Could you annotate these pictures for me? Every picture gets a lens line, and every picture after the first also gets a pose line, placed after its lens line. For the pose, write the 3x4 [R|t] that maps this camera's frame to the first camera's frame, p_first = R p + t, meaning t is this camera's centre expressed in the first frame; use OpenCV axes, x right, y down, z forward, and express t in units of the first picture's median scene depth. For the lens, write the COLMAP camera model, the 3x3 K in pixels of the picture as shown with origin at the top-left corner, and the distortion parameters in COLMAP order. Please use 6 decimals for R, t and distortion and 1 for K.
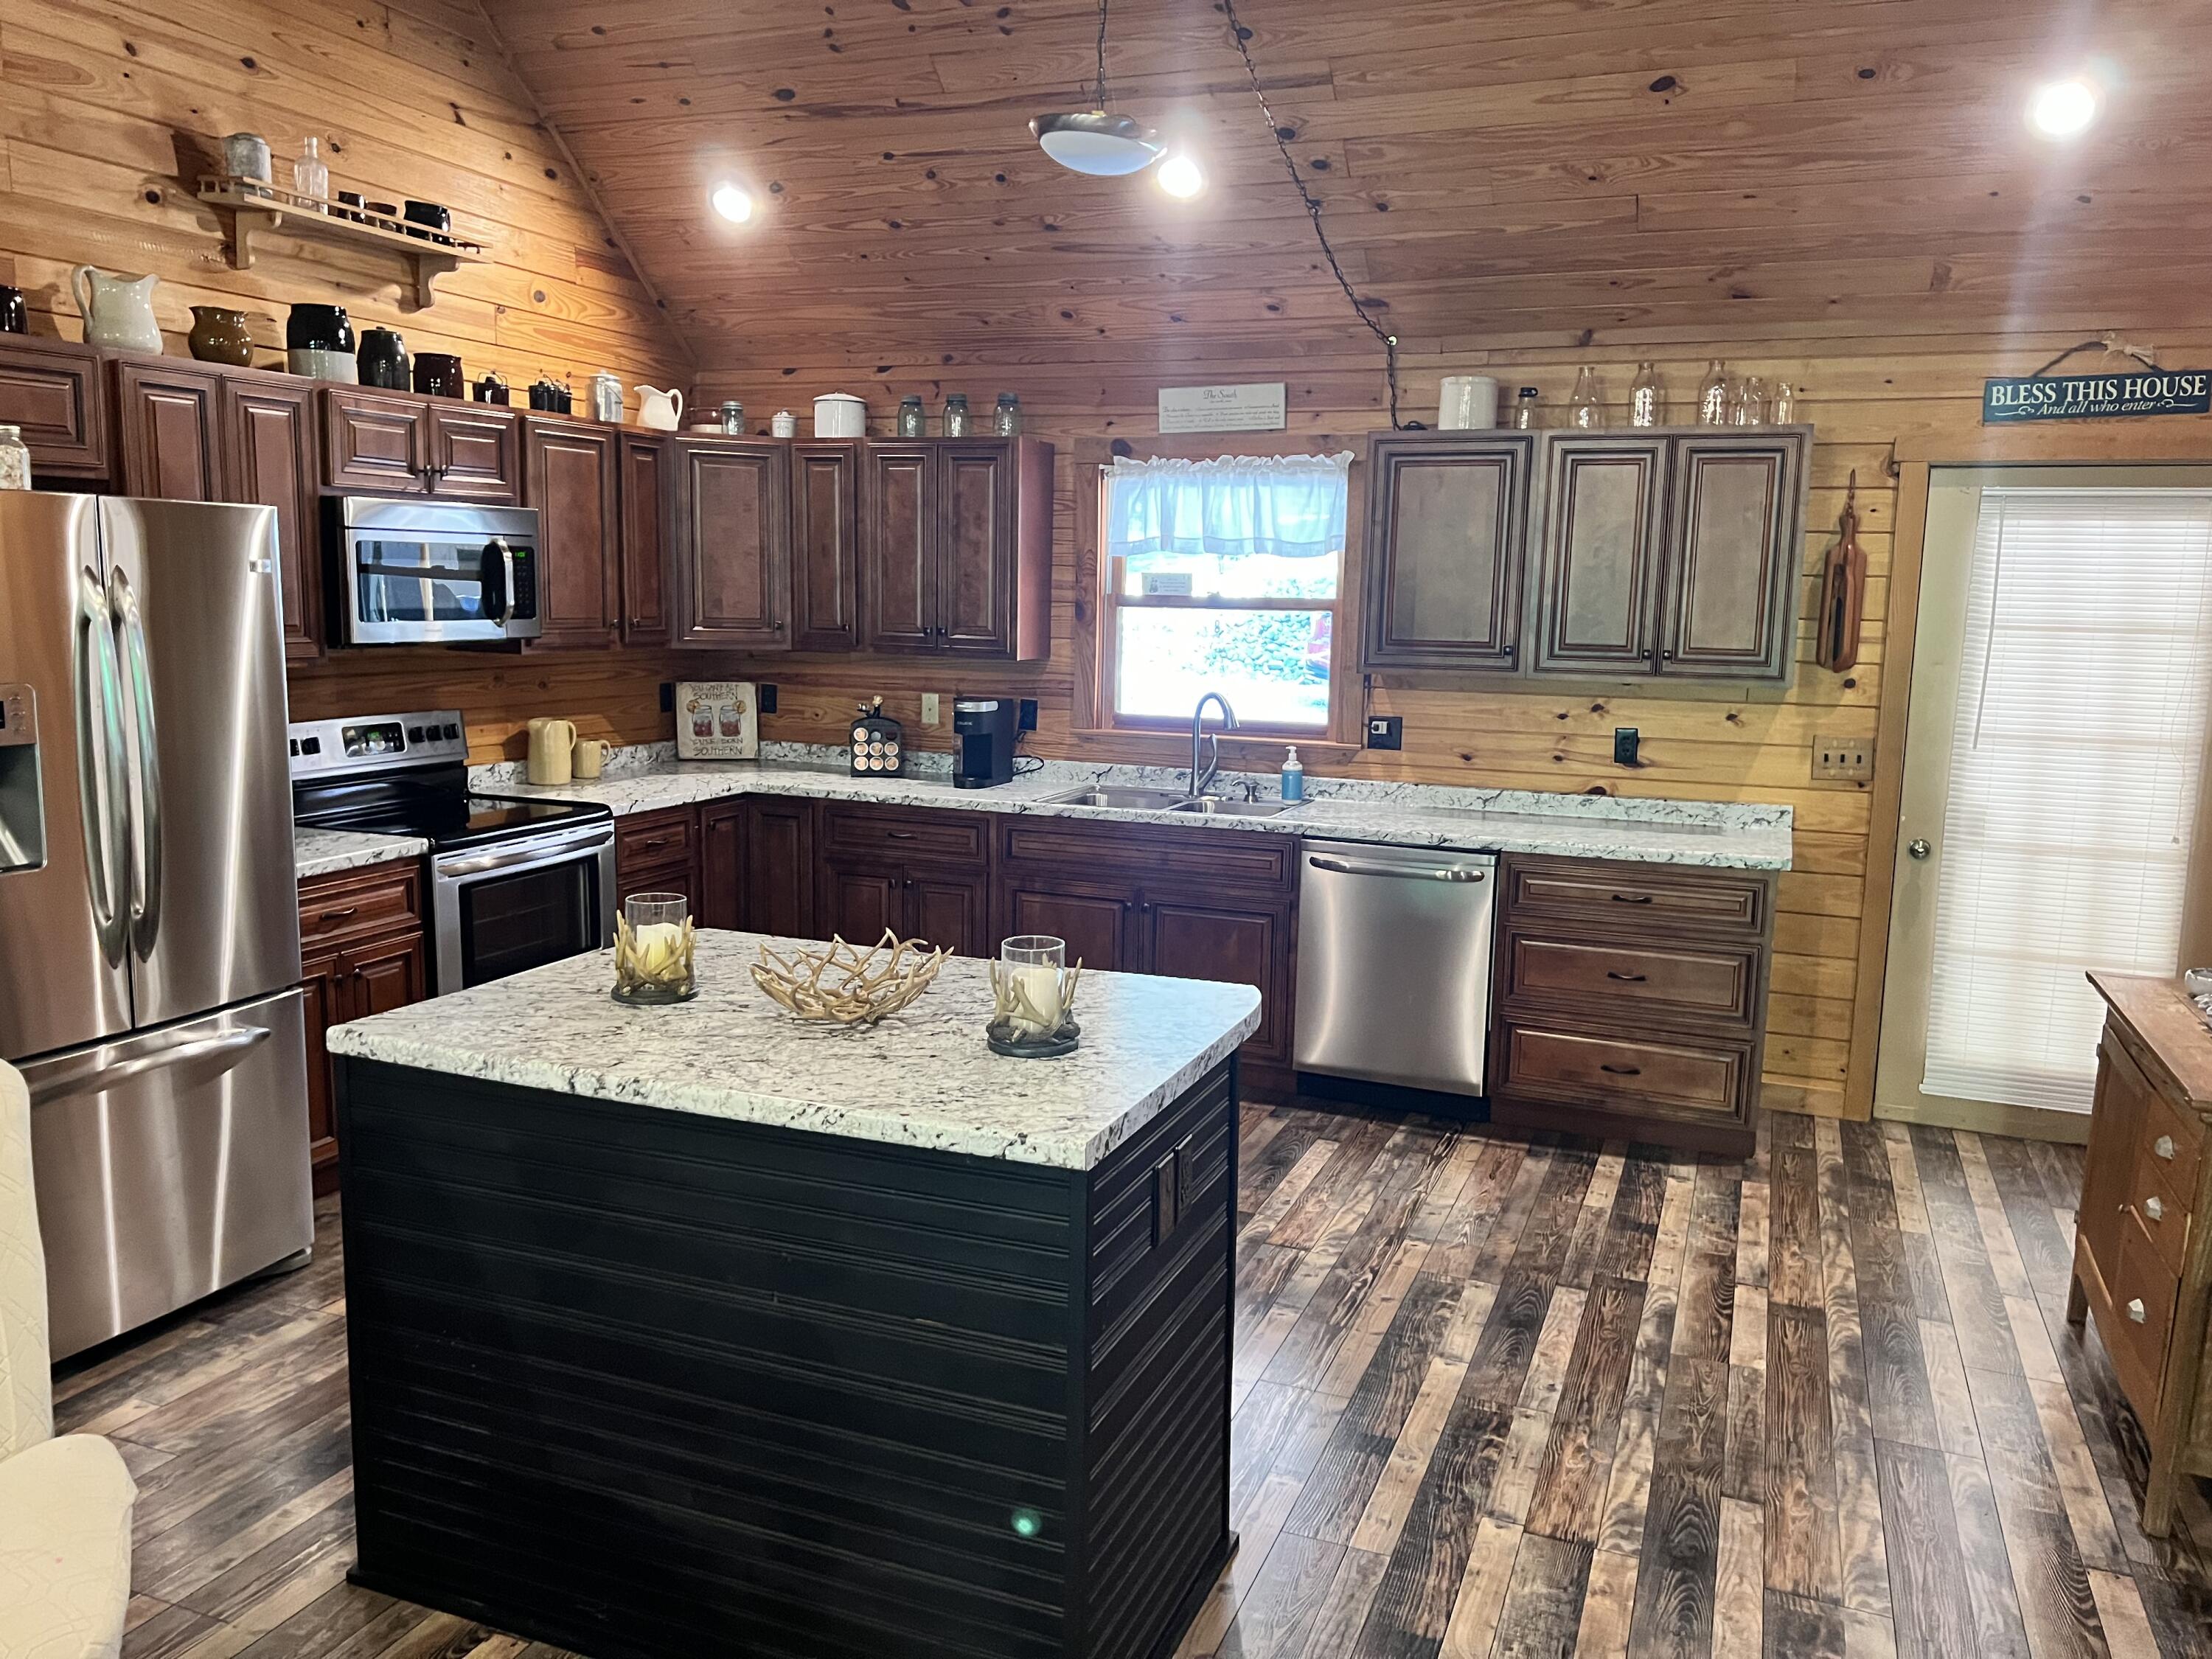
lens RADIAL K [[1682.1, 0, 1104.7], [0, 1682.1, 822.1], [0, 0, 1]] dist [0.067230, -0.078169]
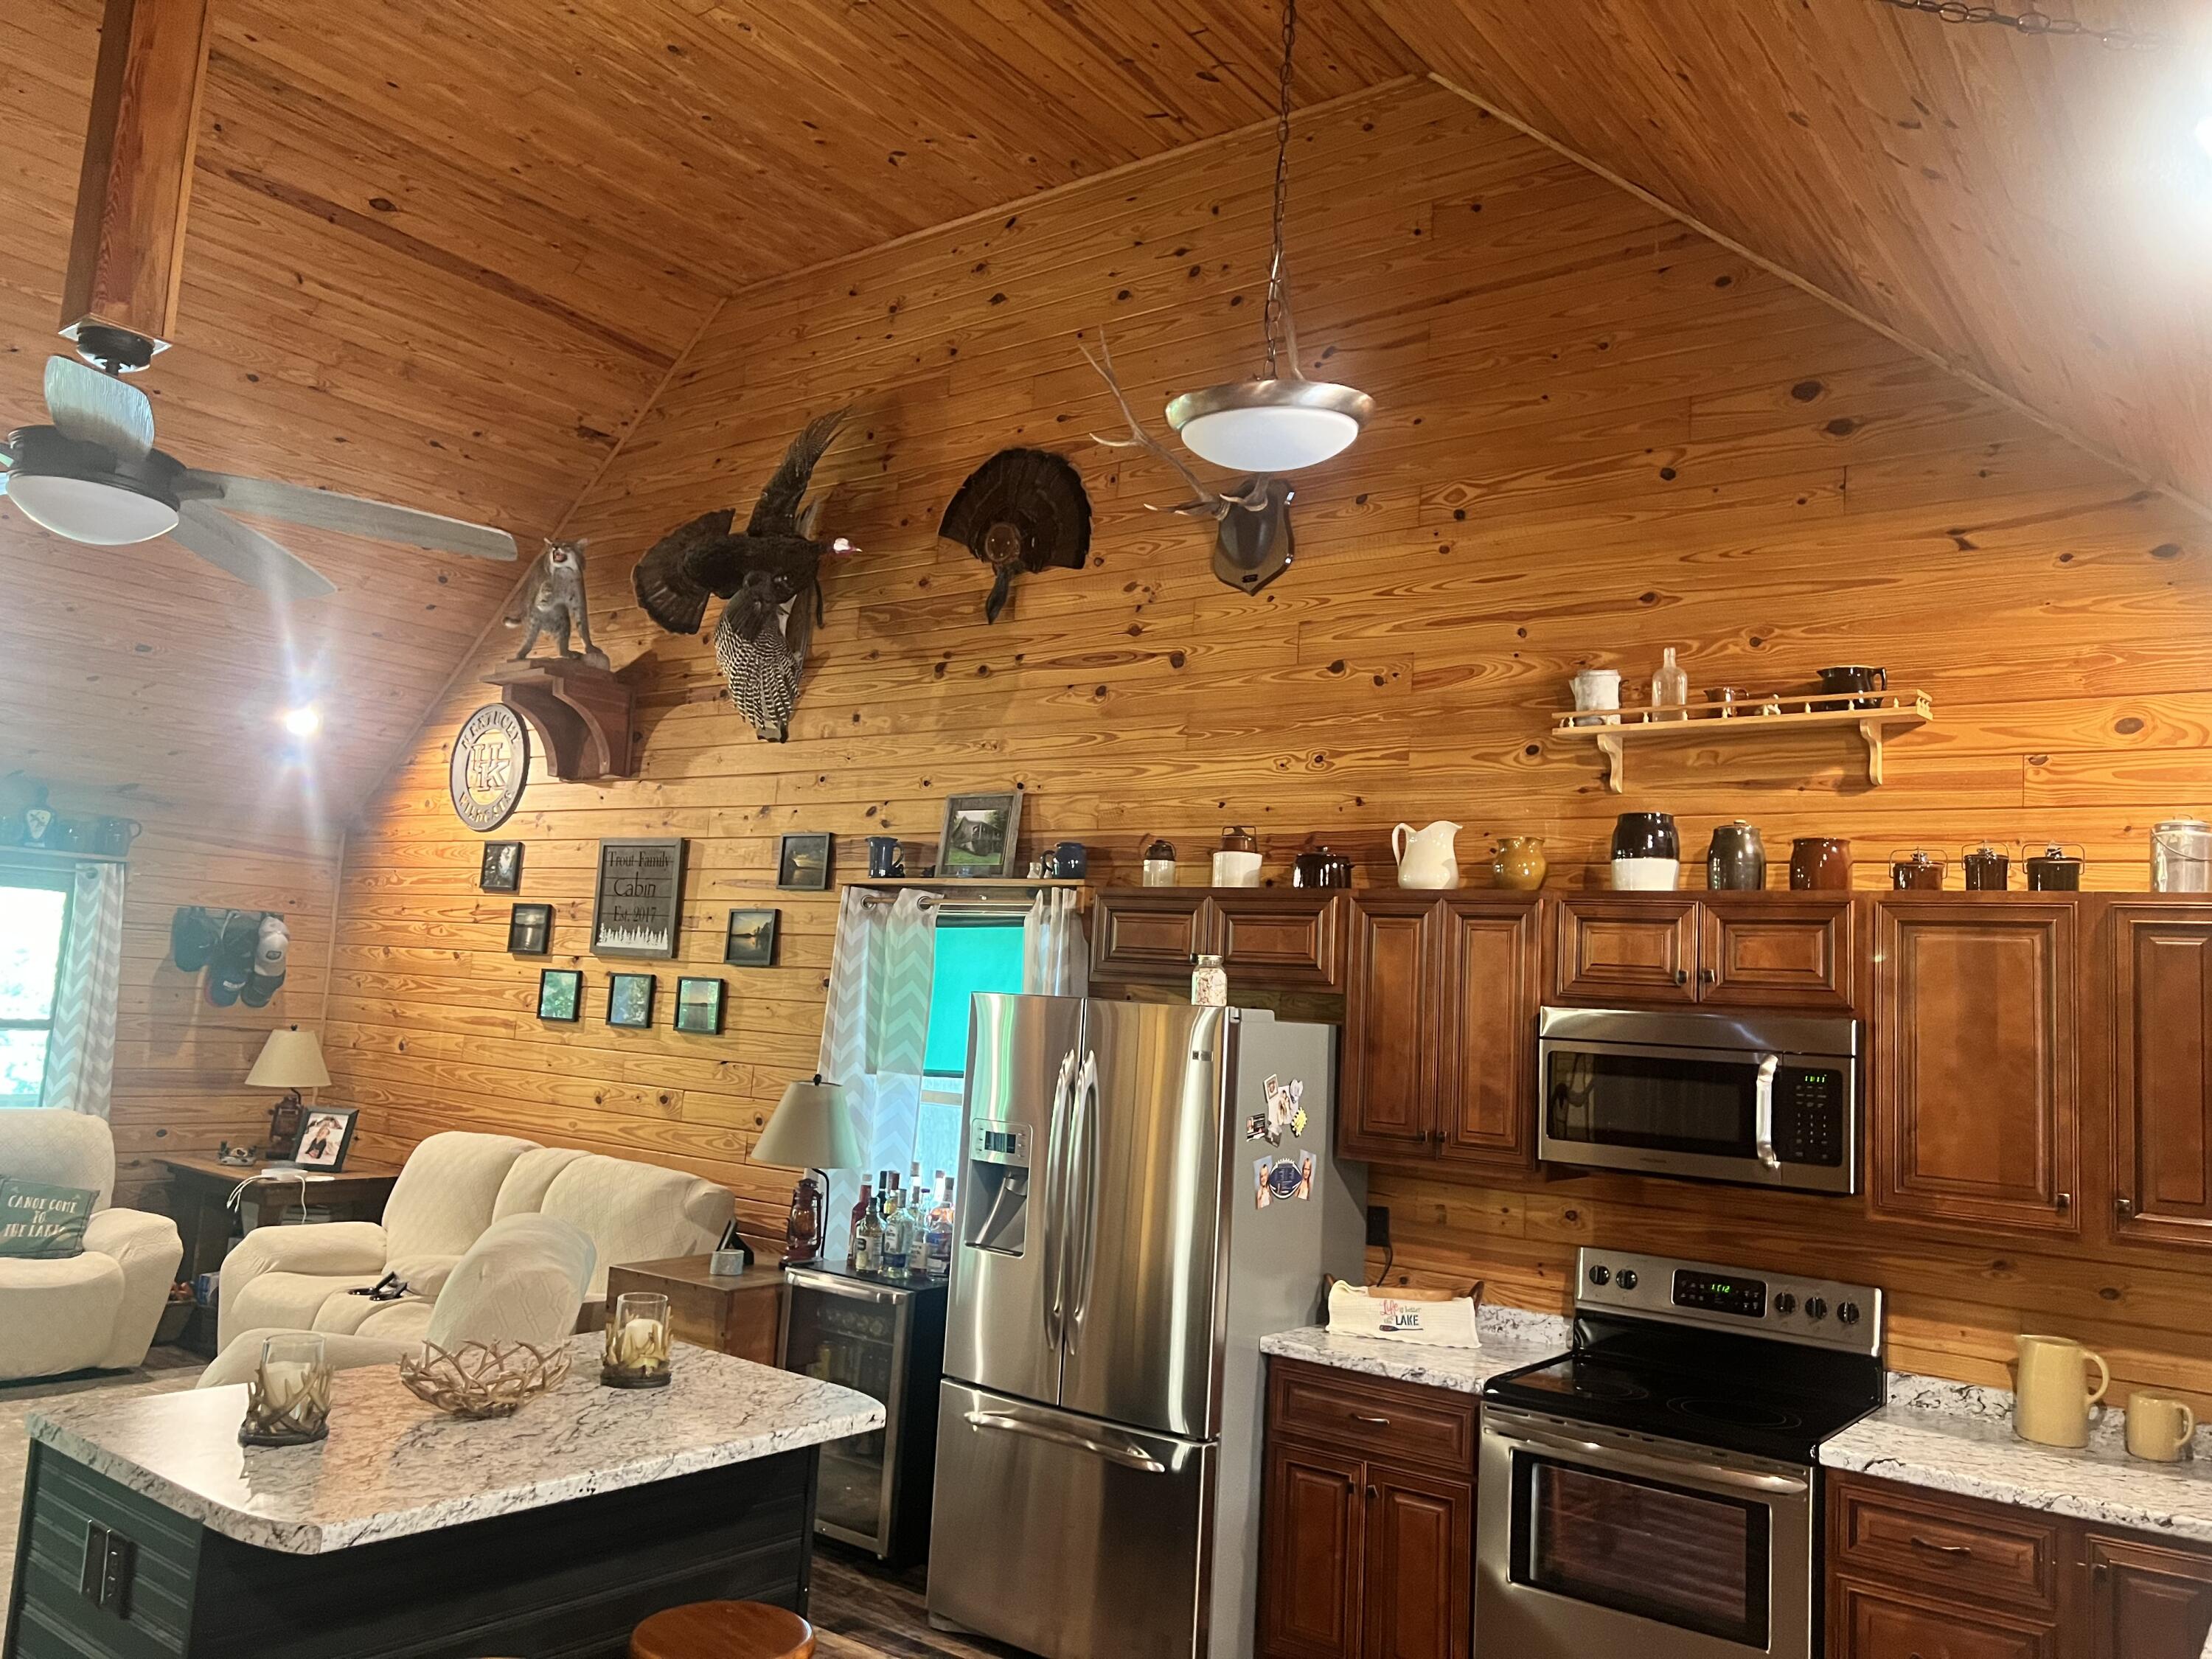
lens RADIAL K [[1682.1, 0, 1087.8], [0, 1682.1, 814.0], [0, 0, 1]] dist [0.067230, -0.078169]
pose [[-0.281700, -0.157388, -0.946506, 0.550847], [-0.207873, 0.973038, -0.099932, -0.148235], [0.936714, 0.168602, -0.306821, 1.037228]]
